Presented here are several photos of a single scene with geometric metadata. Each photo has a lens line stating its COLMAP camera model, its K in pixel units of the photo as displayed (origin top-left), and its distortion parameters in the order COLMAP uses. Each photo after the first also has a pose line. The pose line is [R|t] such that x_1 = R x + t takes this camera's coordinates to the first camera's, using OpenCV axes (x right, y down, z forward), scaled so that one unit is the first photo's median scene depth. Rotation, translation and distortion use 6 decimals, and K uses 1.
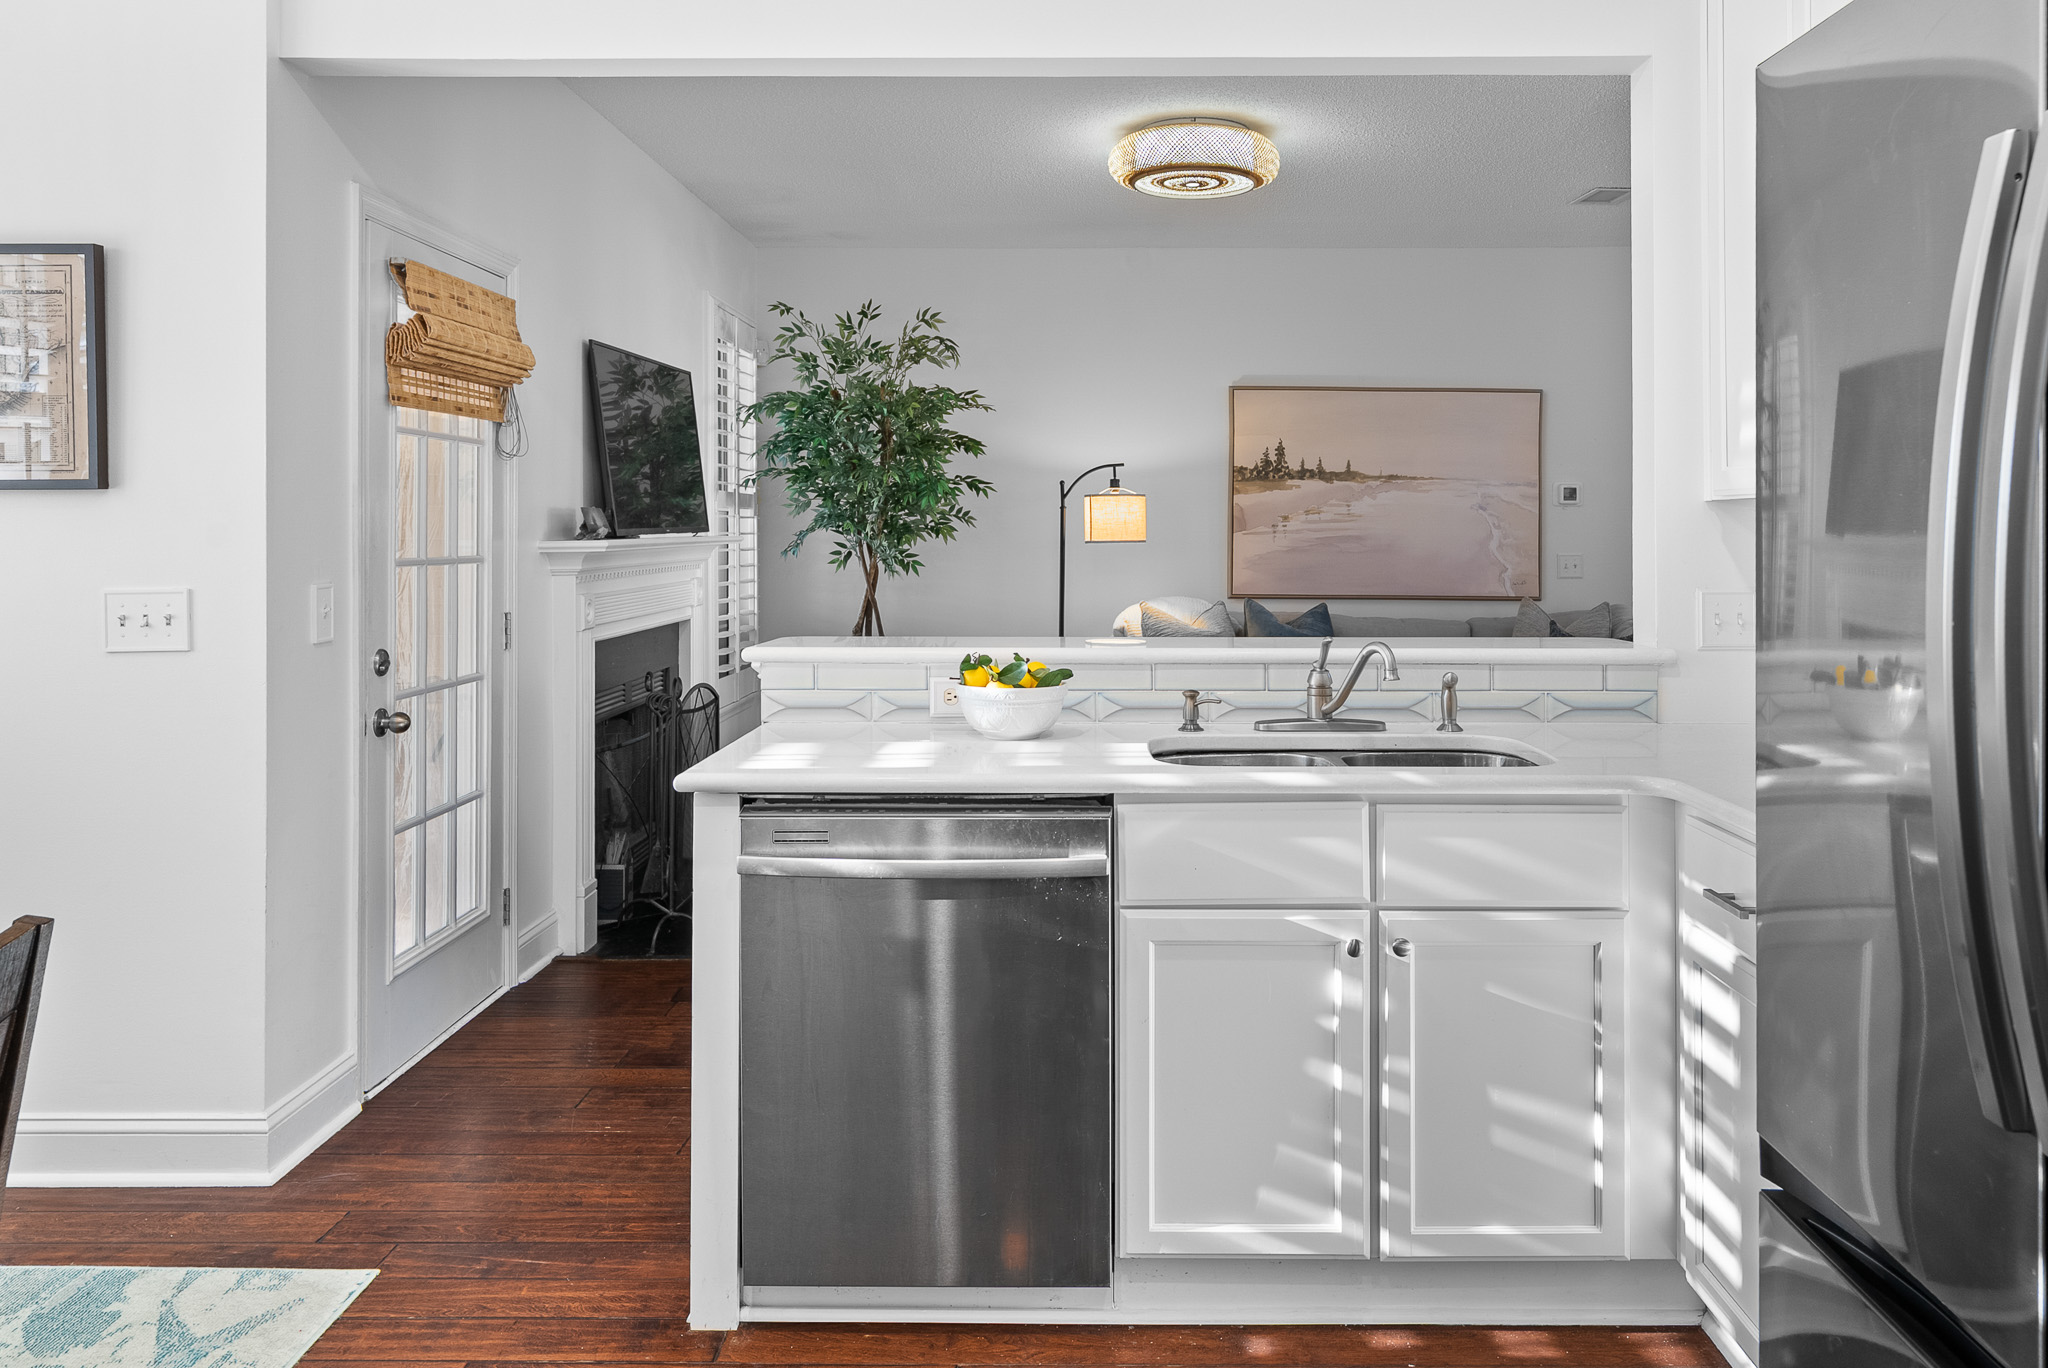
lens RADIAL K [[1505.6, 0, 1029.9], [0, 1505.6, 536.5], [0, 0, 1]] dist [0.007710, 0.006429]
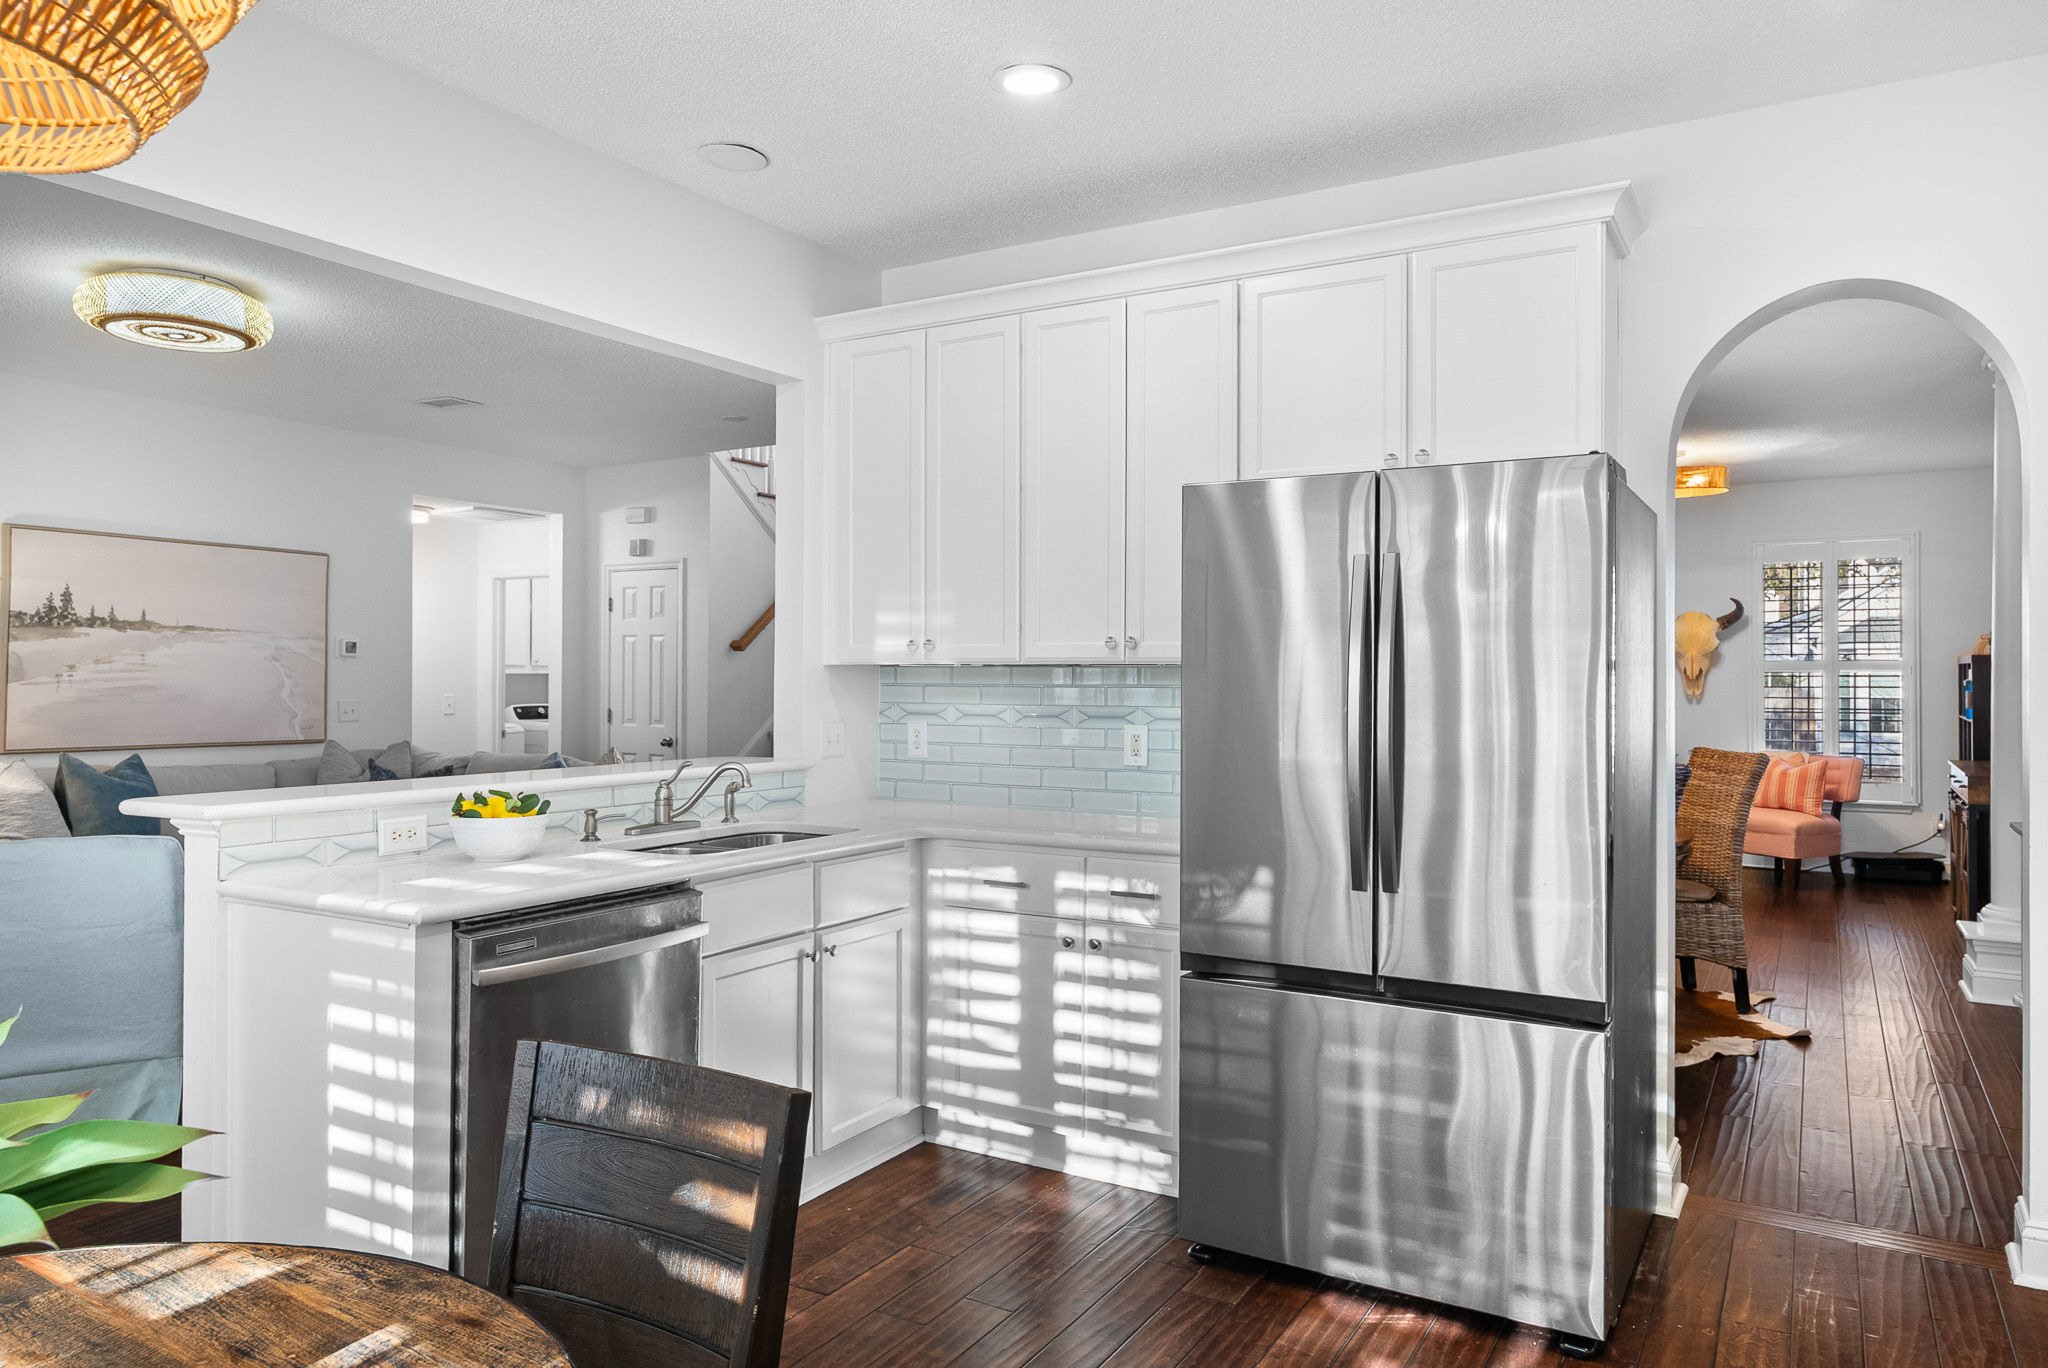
lens RADIAL K [[1351.3, 0, 1024.0], [0, 1351.3, 684.0], [0, 0, 1]] dist [-0.001121, 0.000527]
pose [[0.512950, -0.004015, 0.858409, -0.256621], [0.003603, 0.999990, 0.002525, -0.001587], [-0.858411, 0.001798, 0.512960, 0.042165]]
